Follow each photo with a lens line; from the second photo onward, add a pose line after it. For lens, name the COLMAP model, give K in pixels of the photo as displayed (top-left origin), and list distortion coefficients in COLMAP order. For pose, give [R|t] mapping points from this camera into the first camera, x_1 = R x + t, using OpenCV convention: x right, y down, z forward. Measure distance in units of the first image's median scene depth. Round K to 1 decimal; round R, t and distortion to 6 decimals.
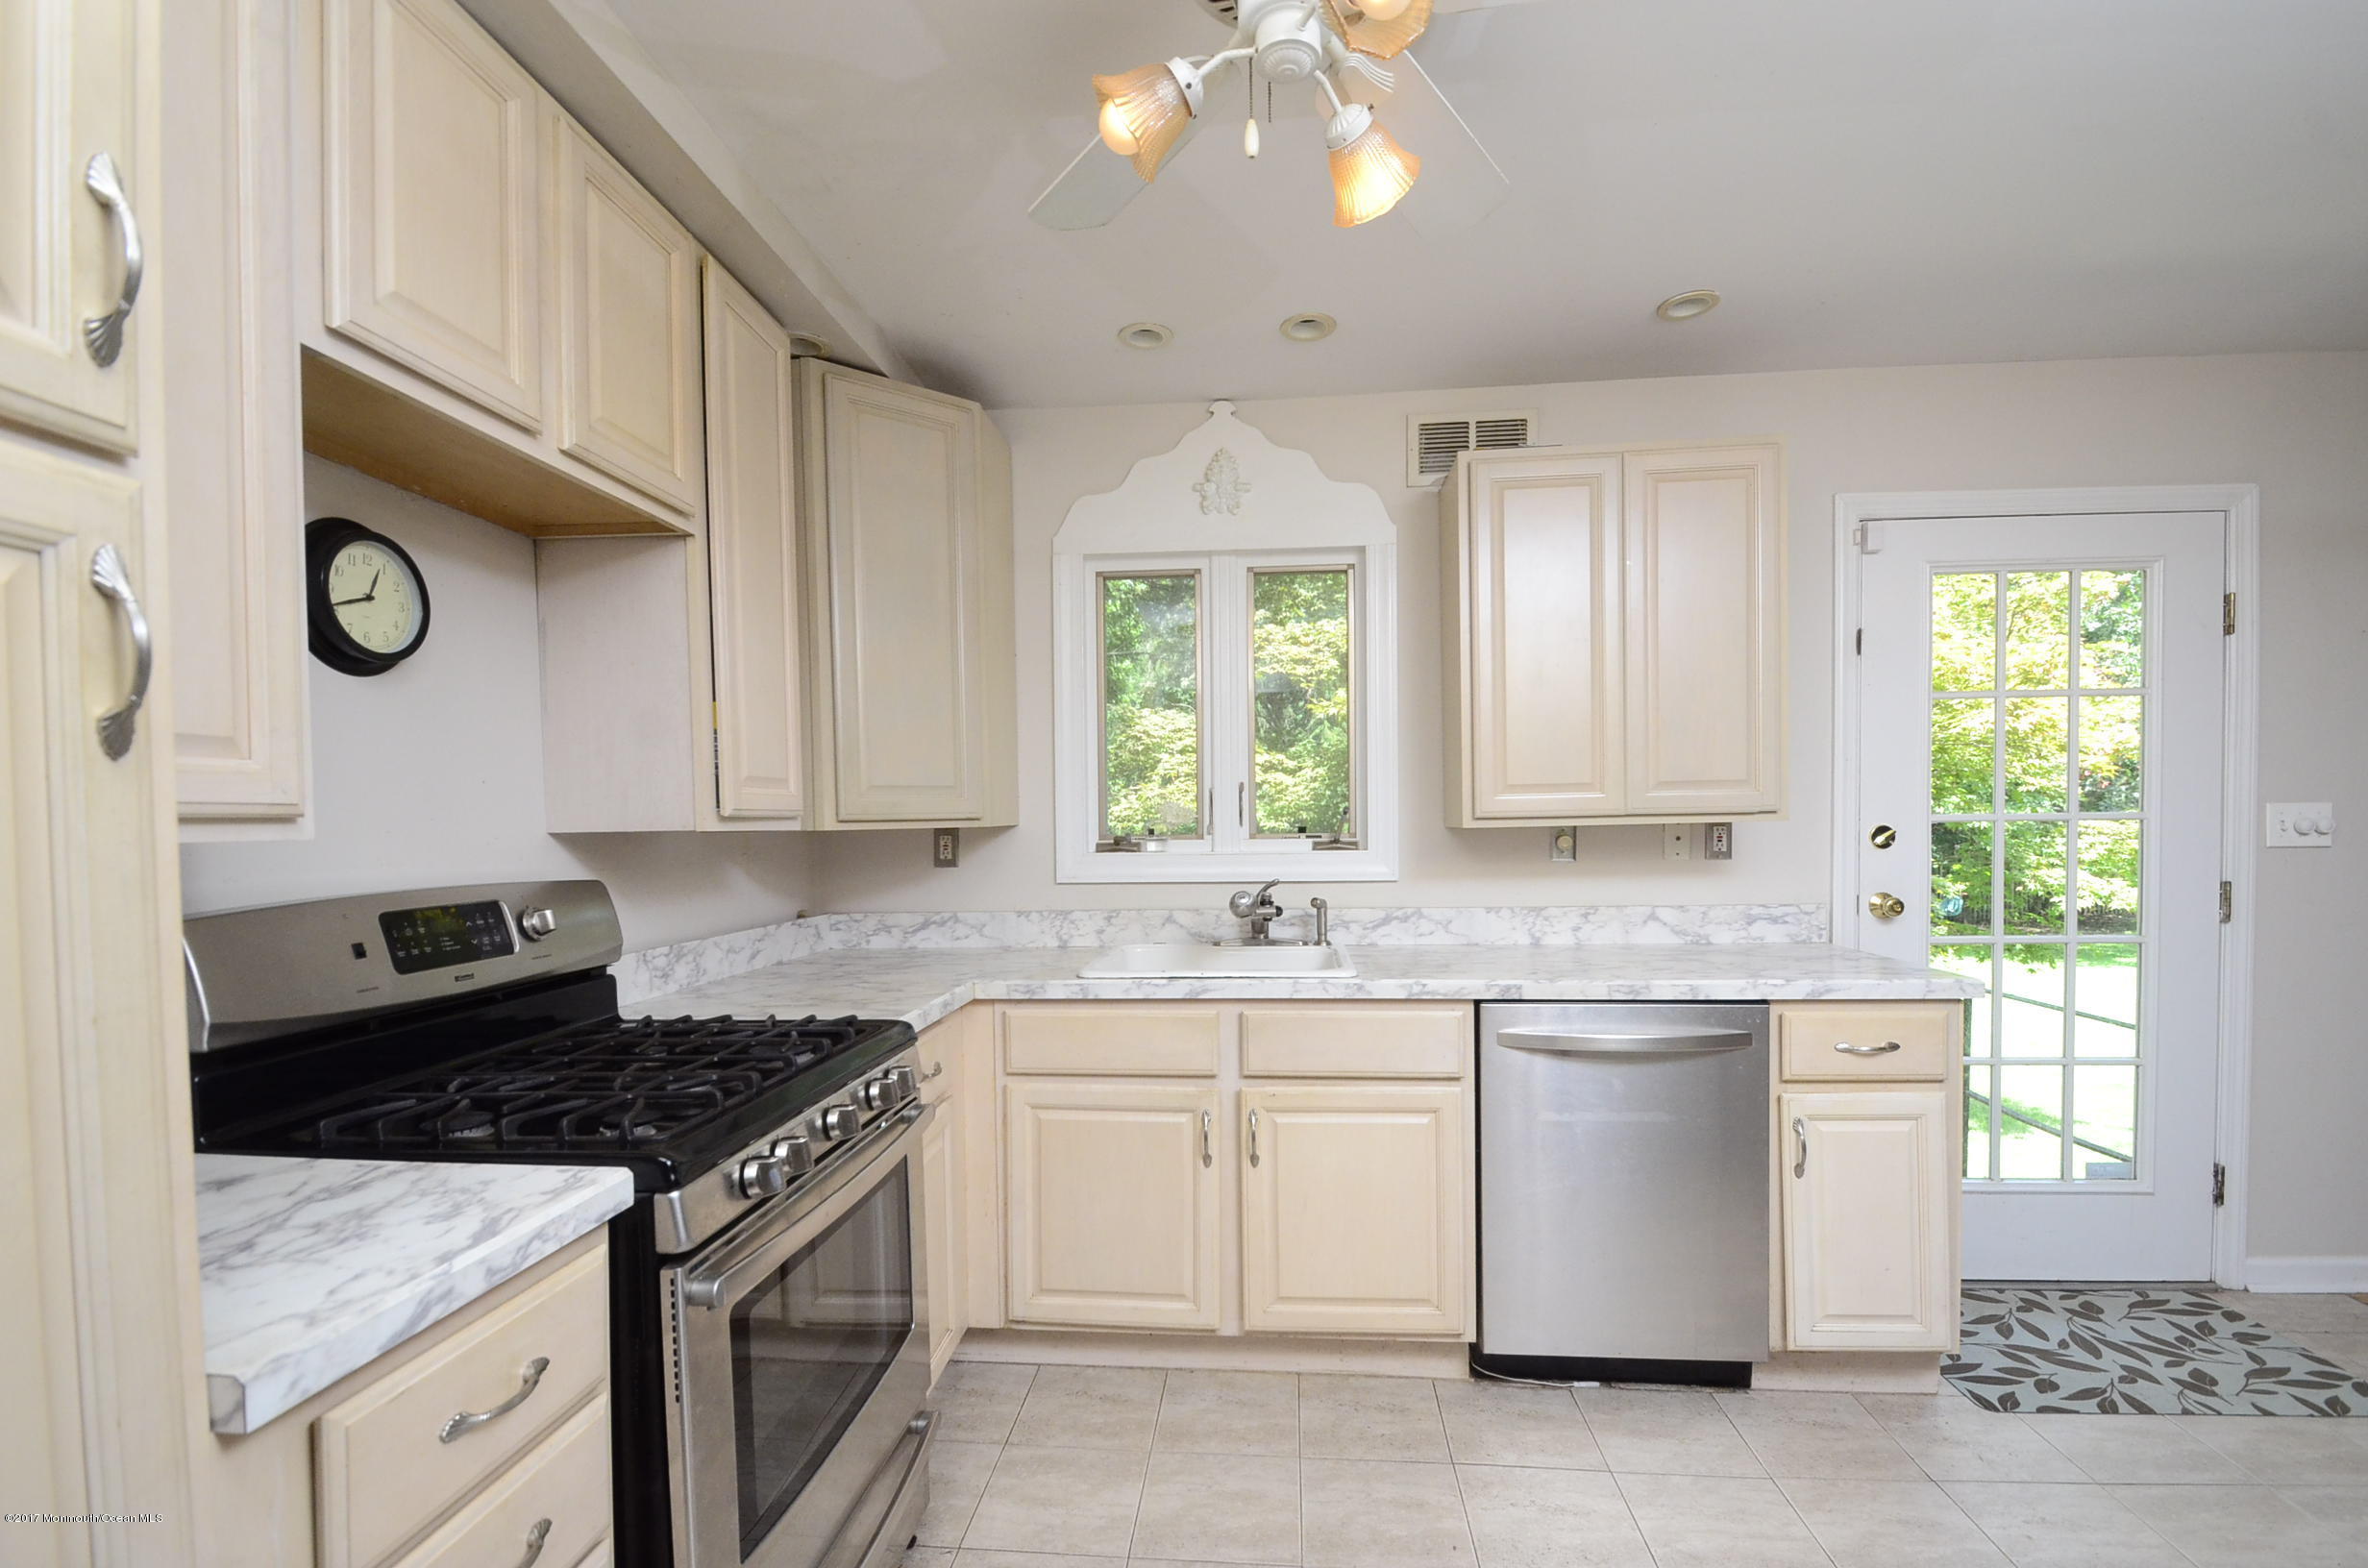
lens RADIAL K [[1030.2, 0, 1194.1], [0, 1030.2, 851.7], [0, 0, 1]] dist [0.002637, -0.011035]
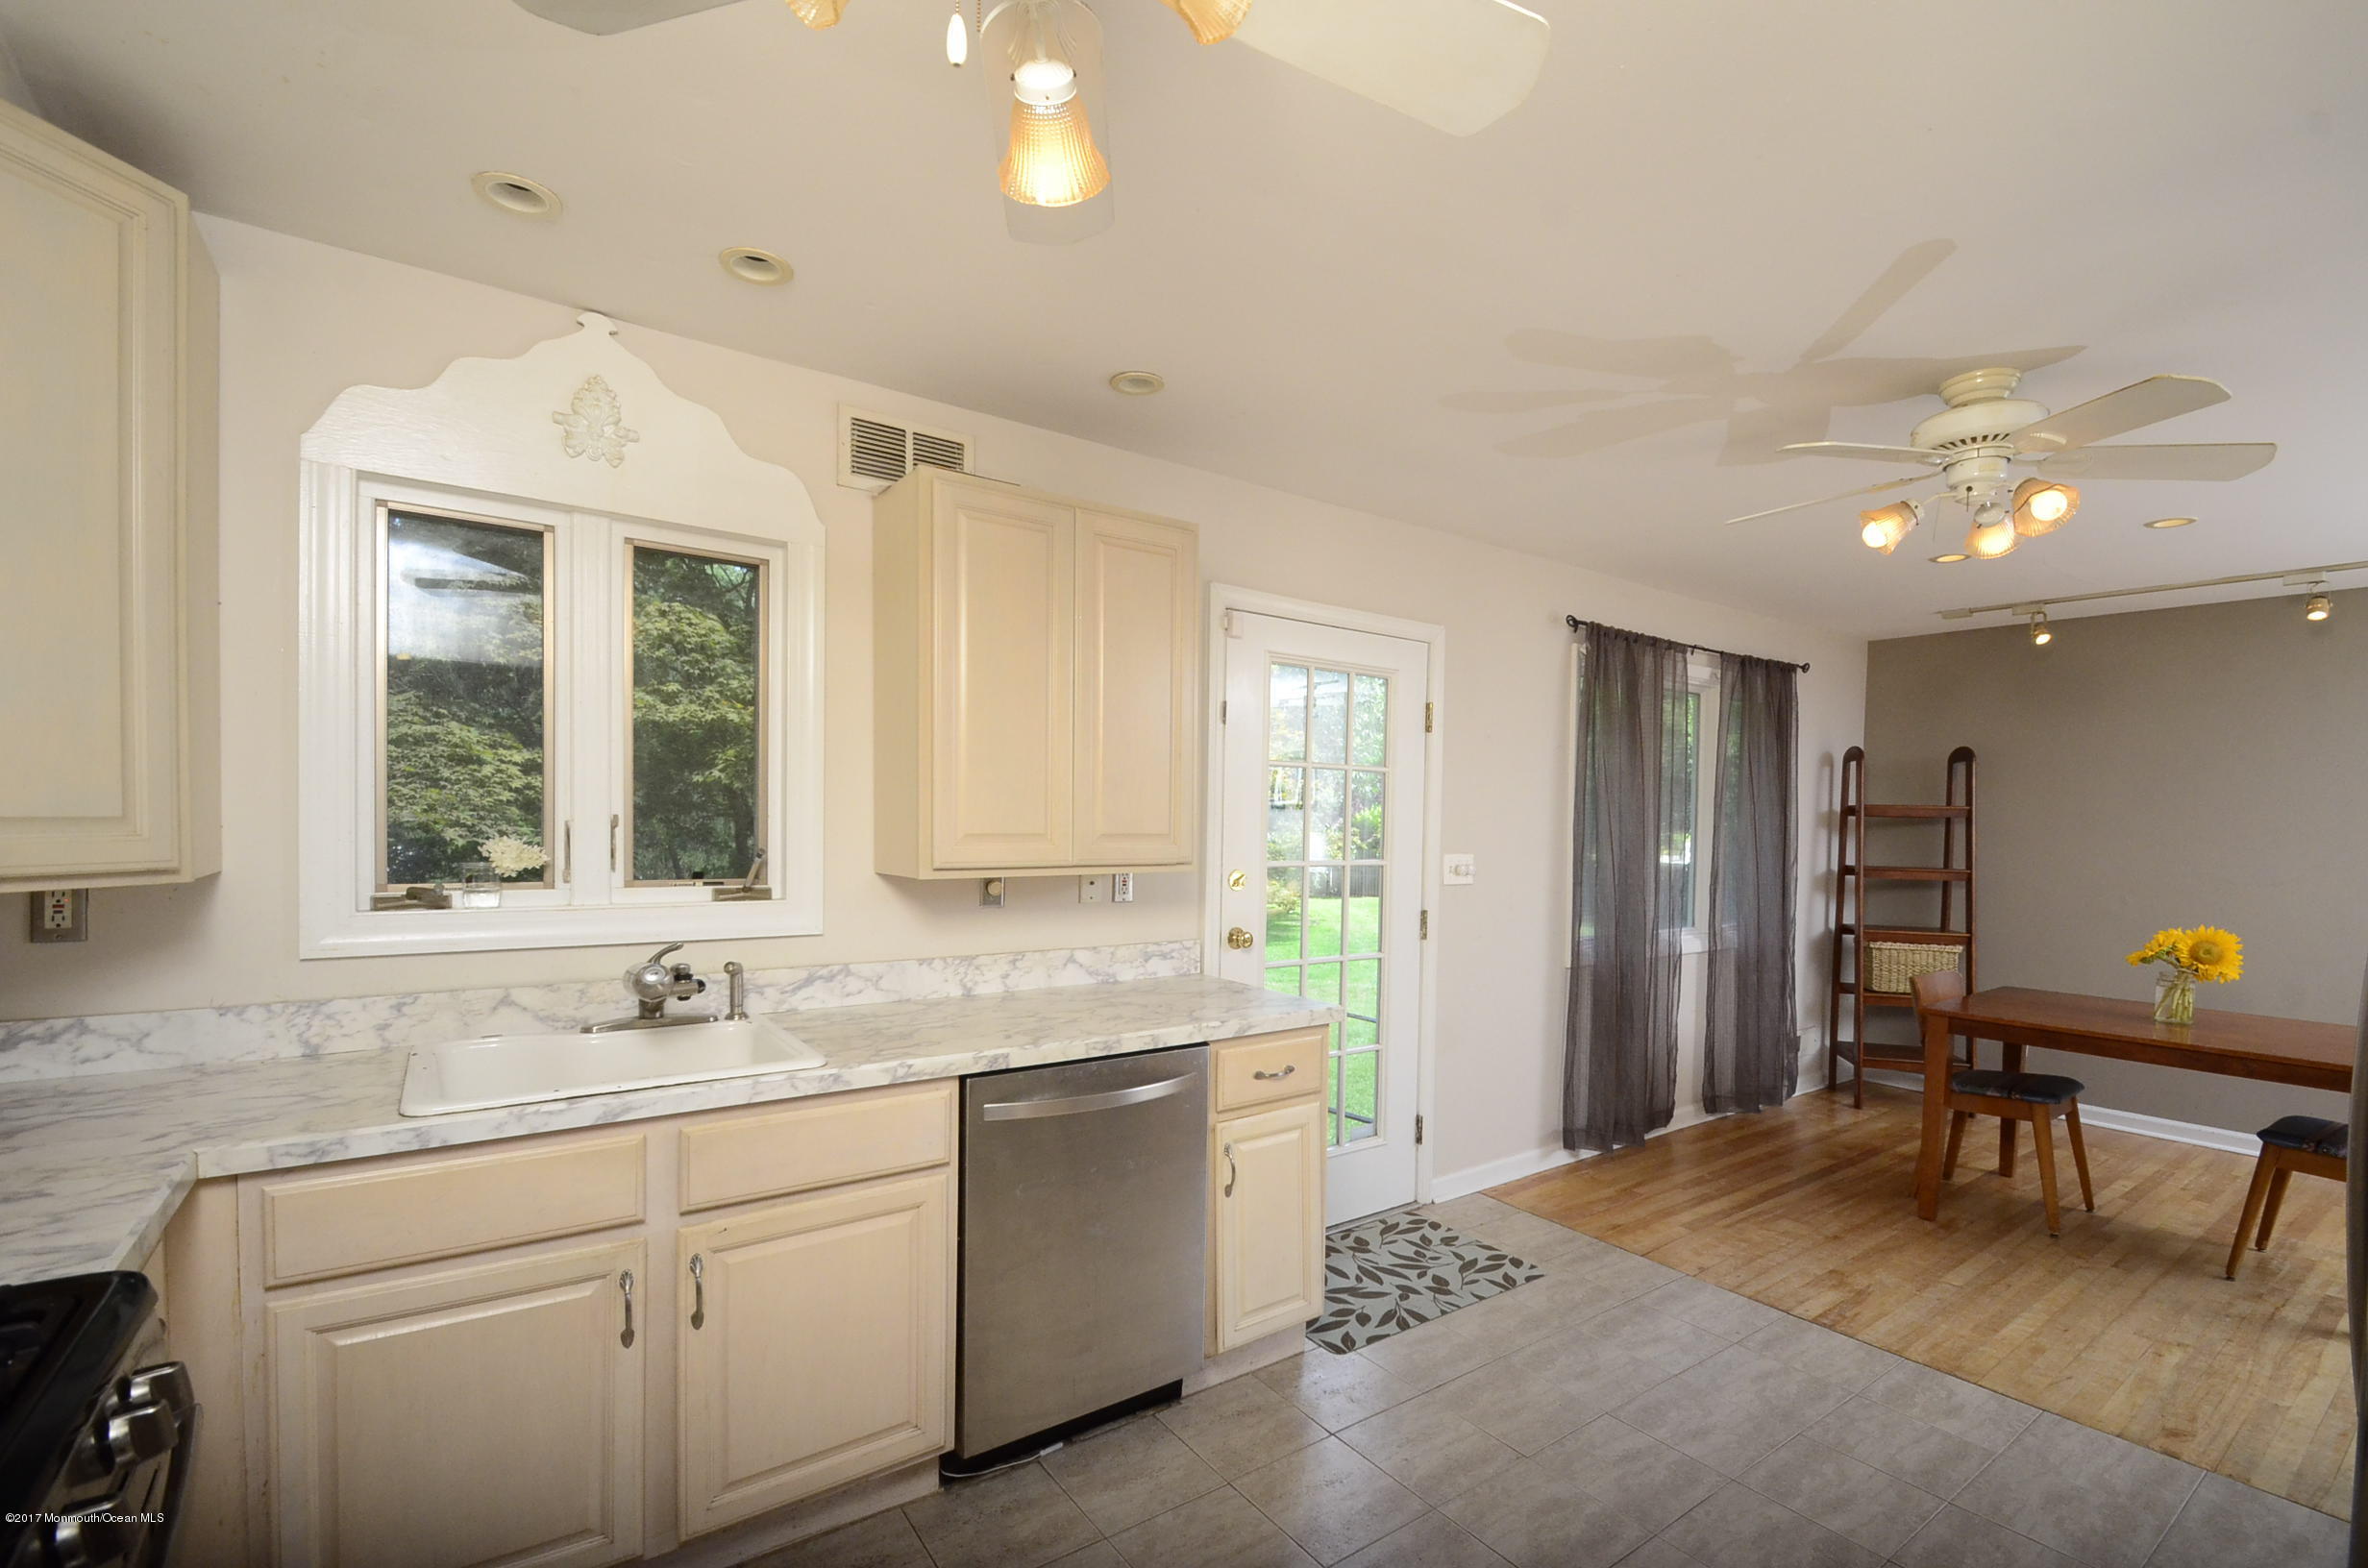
lens RADIAL K [[1034.2, 0, 1191.1], [0, 1034.2, 849.7], [0, 0, 1]] dist [0.015821, -0.018164]
pose [[0.756897, 0.007682, 0.653489, -0.162528], [-0.009490, 0.999955, -0.000763, -0.053425], [-0.653465, -0.005624, 0.756936, 0.154839]]
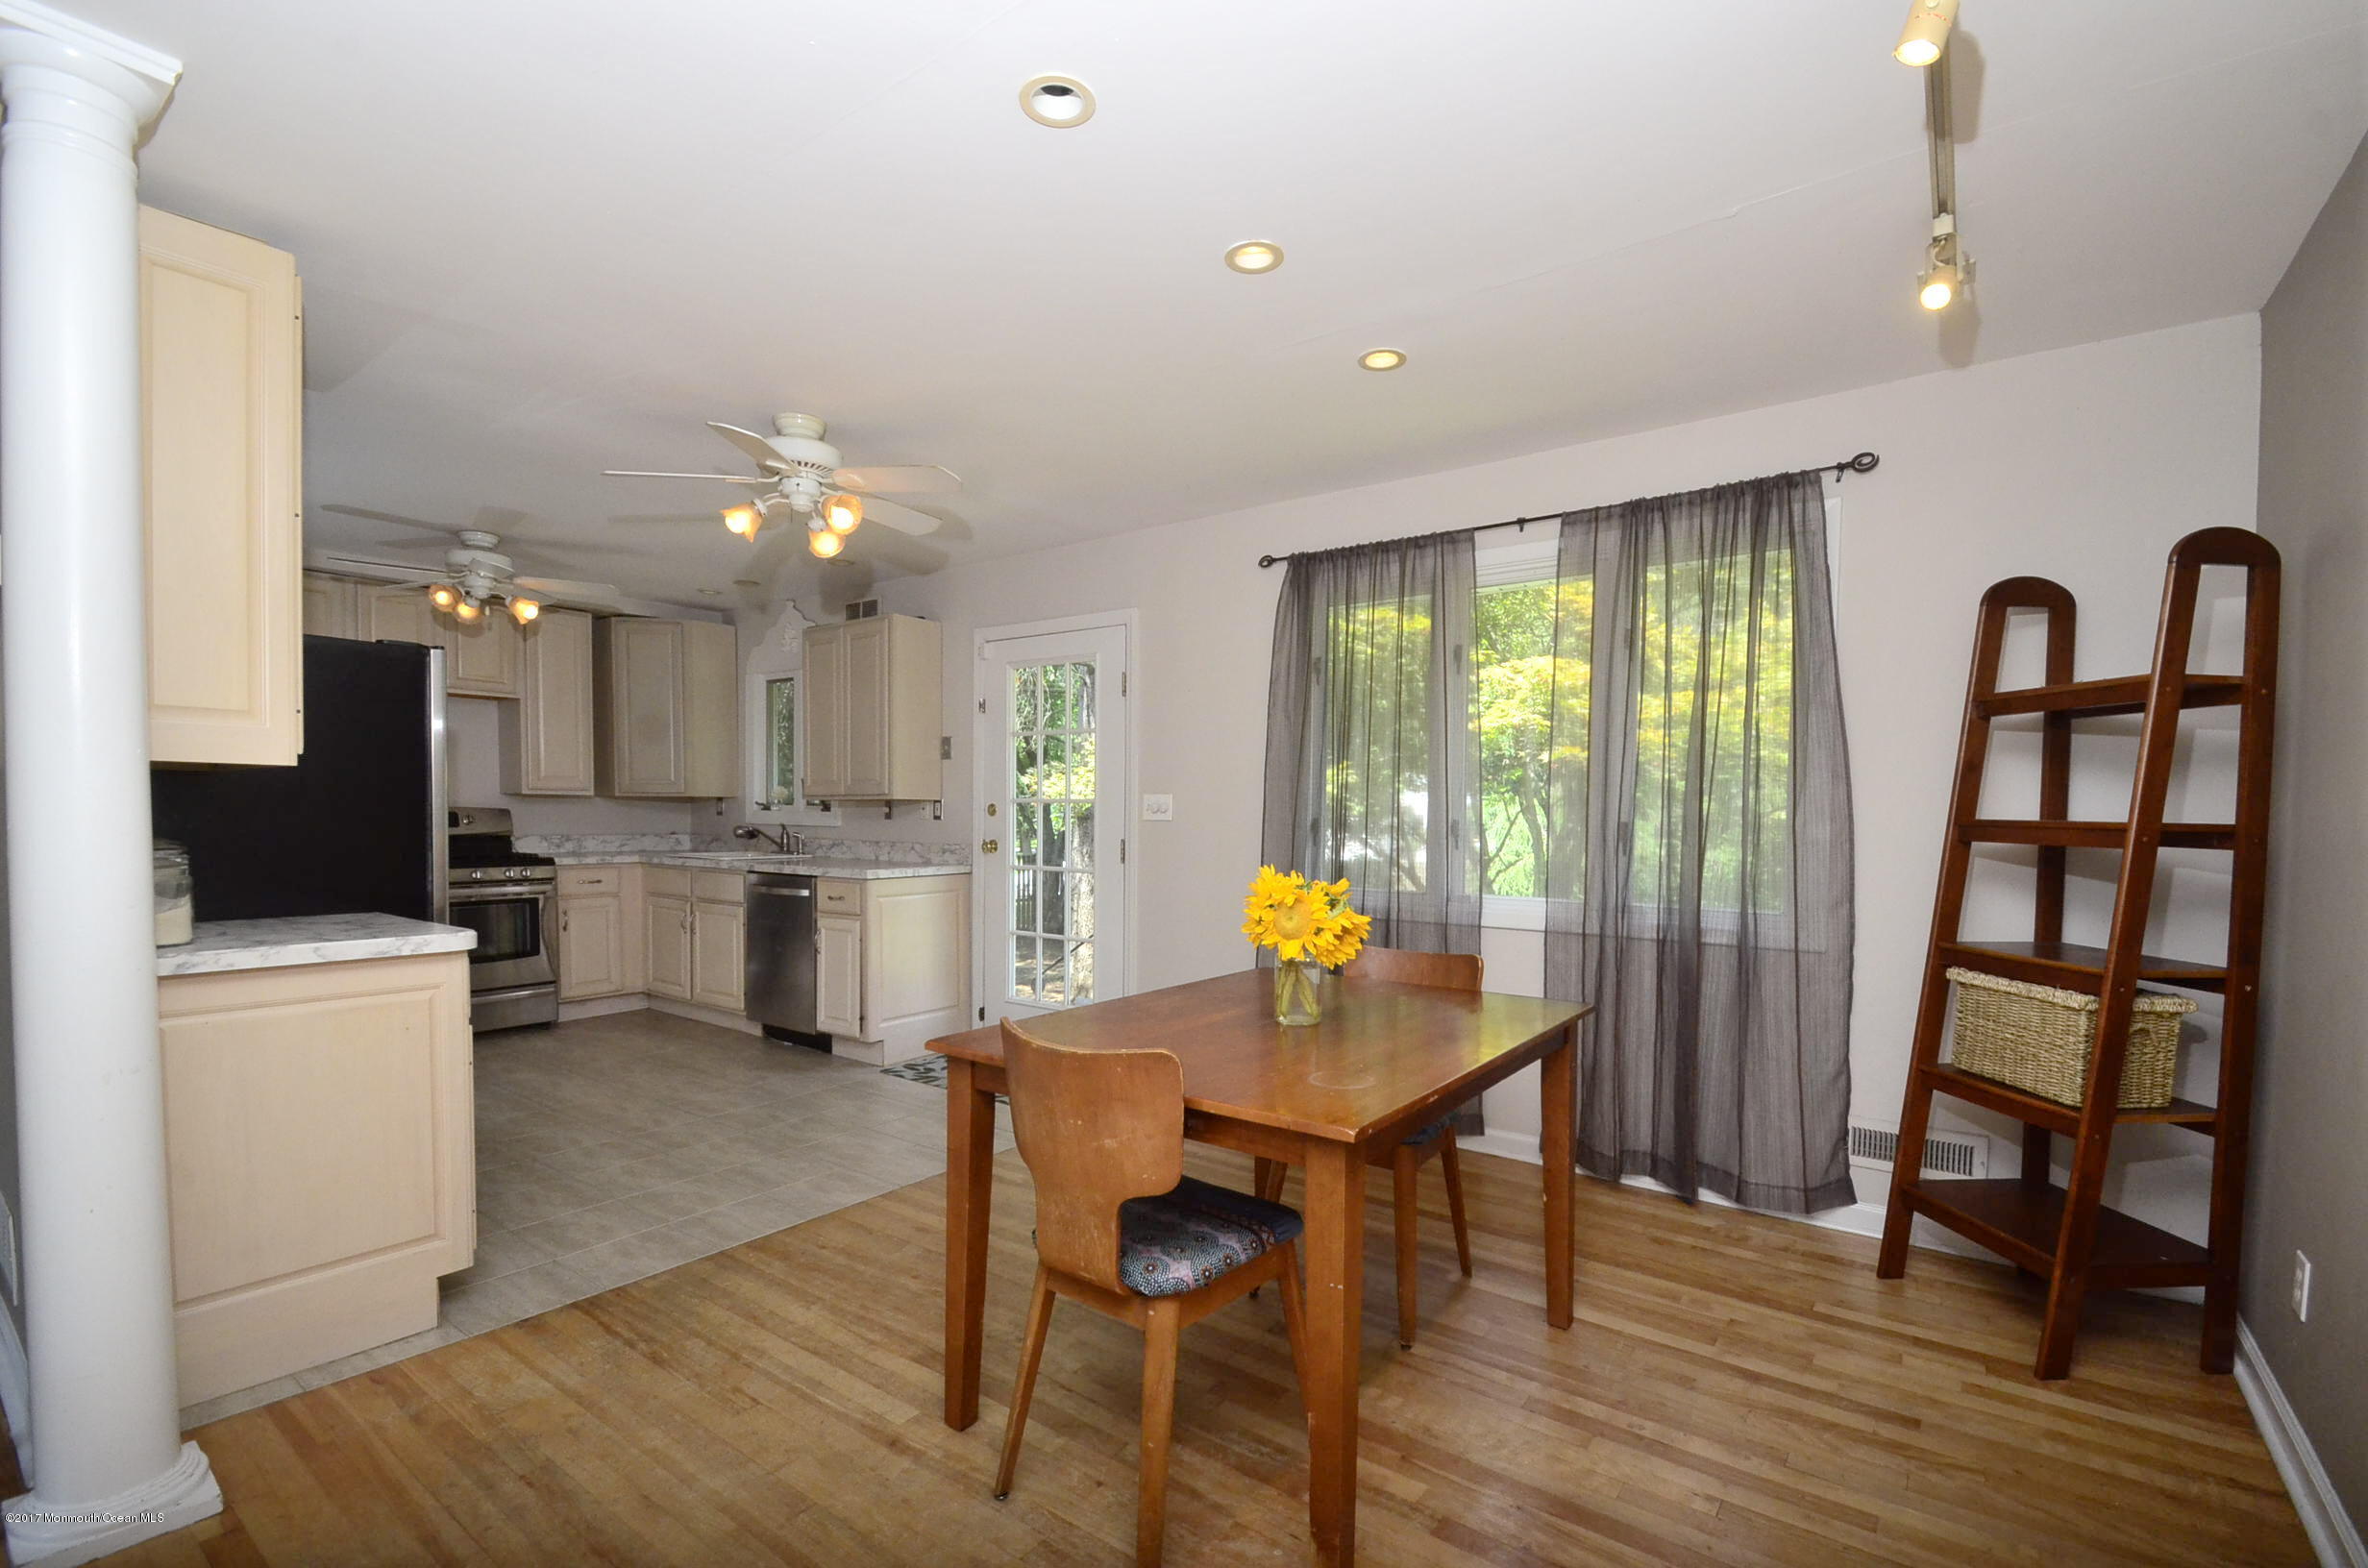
lens RADIAL K [[1056.1, 0, 1179.8], [0, 1056.1, 845.8], [0, 0, 1]] dist [0.023181, -0.019579]
pose [[0.848973, 0.040665, -0.526869, 2.207433], [-0.037805, 0.999154, 0.016201, 0.007654], [0.527082, 0.006164, 0.849792, -0.508380]]
